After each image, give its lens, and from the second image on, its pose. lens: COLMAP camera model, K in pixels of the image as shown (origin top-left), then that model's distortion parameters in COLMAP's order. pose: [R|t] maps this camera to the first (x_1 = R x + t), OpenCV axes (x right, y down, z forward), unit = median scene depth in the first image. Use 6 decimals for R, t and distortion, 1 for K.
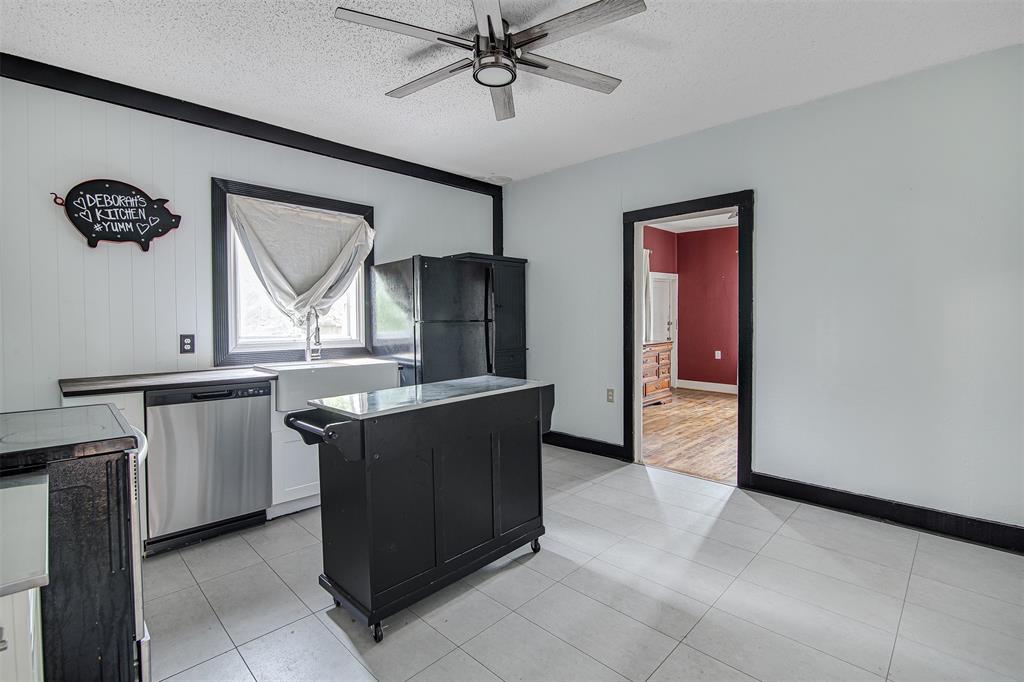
lens RADIAL K [[471.3, 0, 490.6], [0, 471.3, 333.8], [0, 0, 1]] dist [-0.003794, -0.000107]
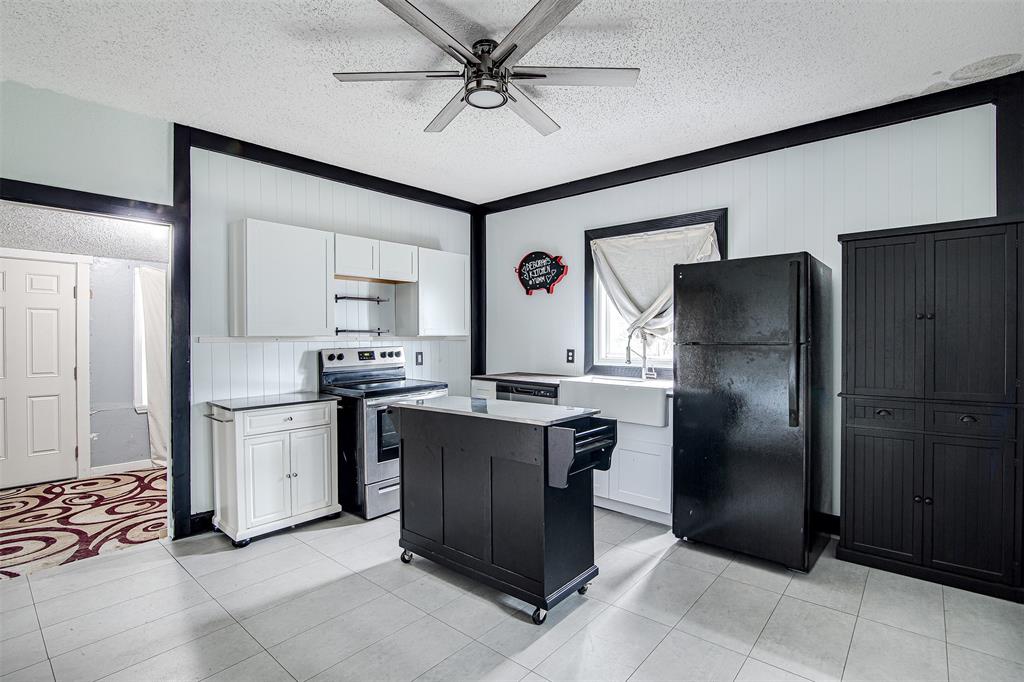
lens RADIAL K [[471.3, 0, 511.3], [0, 471.3, 345.4], [0, 0, 1]] dist [-0.003794, -0.000107]
pose [[0.107596, 0.022694, -0.993936, 0.753546], [-0.034336, 0.999228, 0.019098, -0.031711], [0.993602, 0.032073, 0.108292, 0.708928]]
